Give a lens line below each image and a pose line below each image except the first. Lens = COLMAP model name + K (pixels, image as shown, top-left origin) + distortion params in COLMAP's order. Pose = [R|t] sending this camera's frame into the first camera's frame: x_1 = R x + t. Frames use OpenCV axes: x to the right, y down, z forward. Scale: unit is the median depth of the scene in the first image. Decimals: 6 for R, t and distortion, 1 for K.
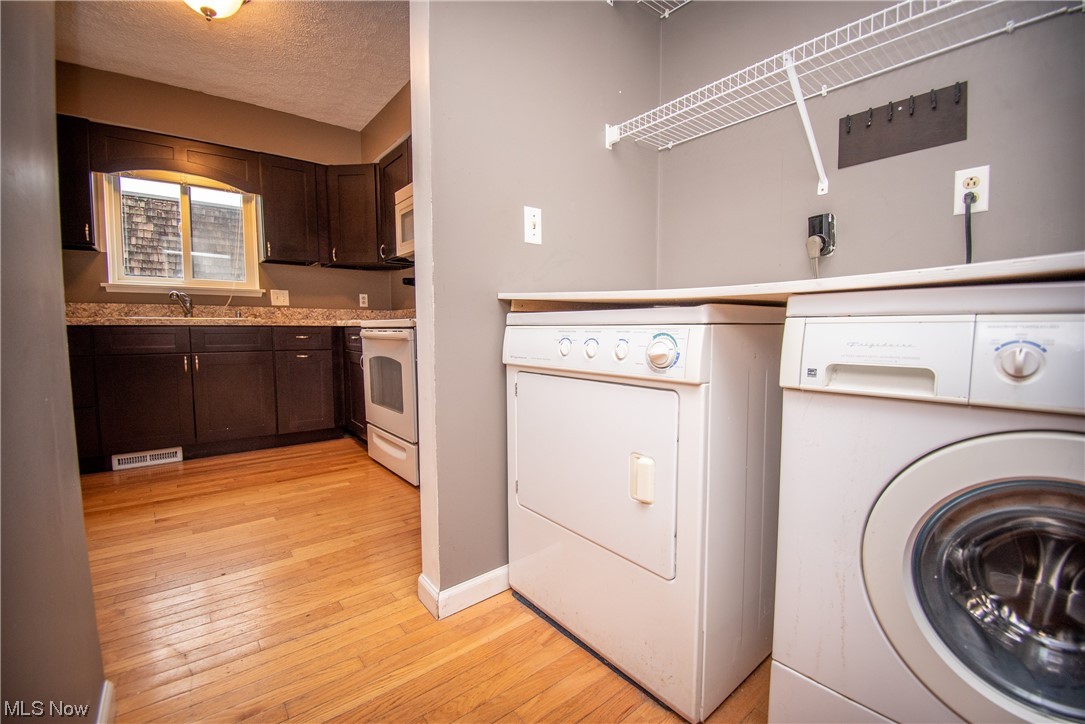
lens RADIAL K [[448.6, 0, 543.1], [0, 448.6, 364.3], [0, 0, 1]] dist [0.008415, -0.021338]
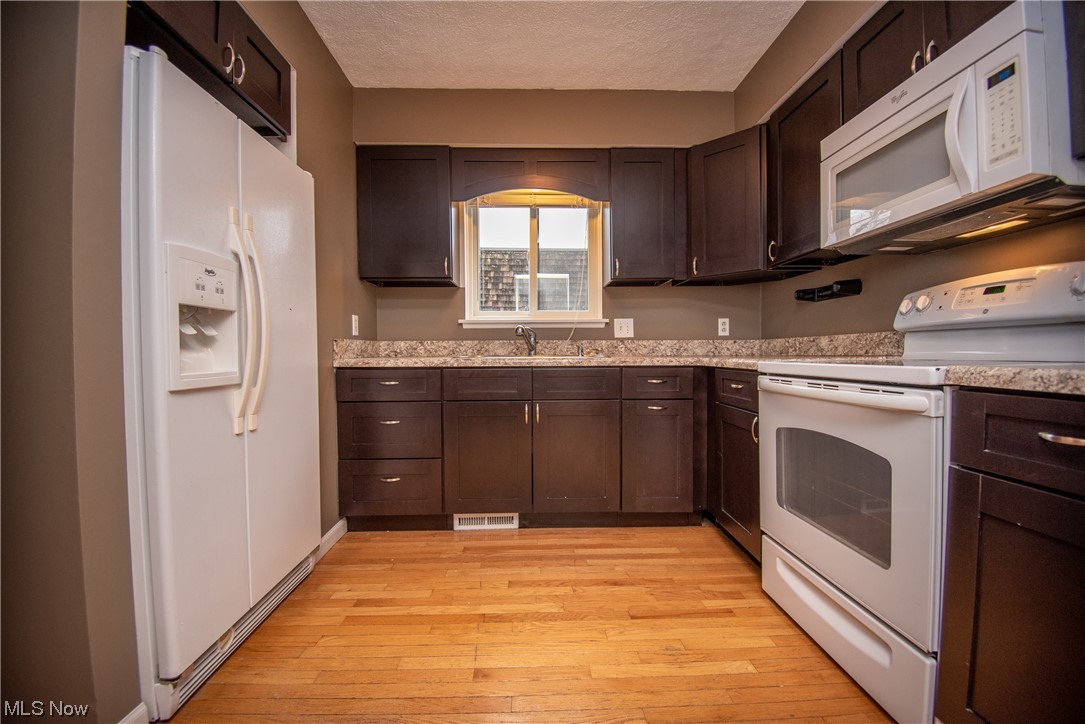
lens RADIAL K [[448.6, 0, 543.1], [0, 448.6, 364.3], [0, 0, 1]] dist [0.008415, -0.021338]
pose [[0.796864, 0.009012, -0.604092, -0.251613], [-0.041862, 0.998309, -0.040328, -0.052474], [0.602707, 0.057424, 0.795894, 0.322991]]
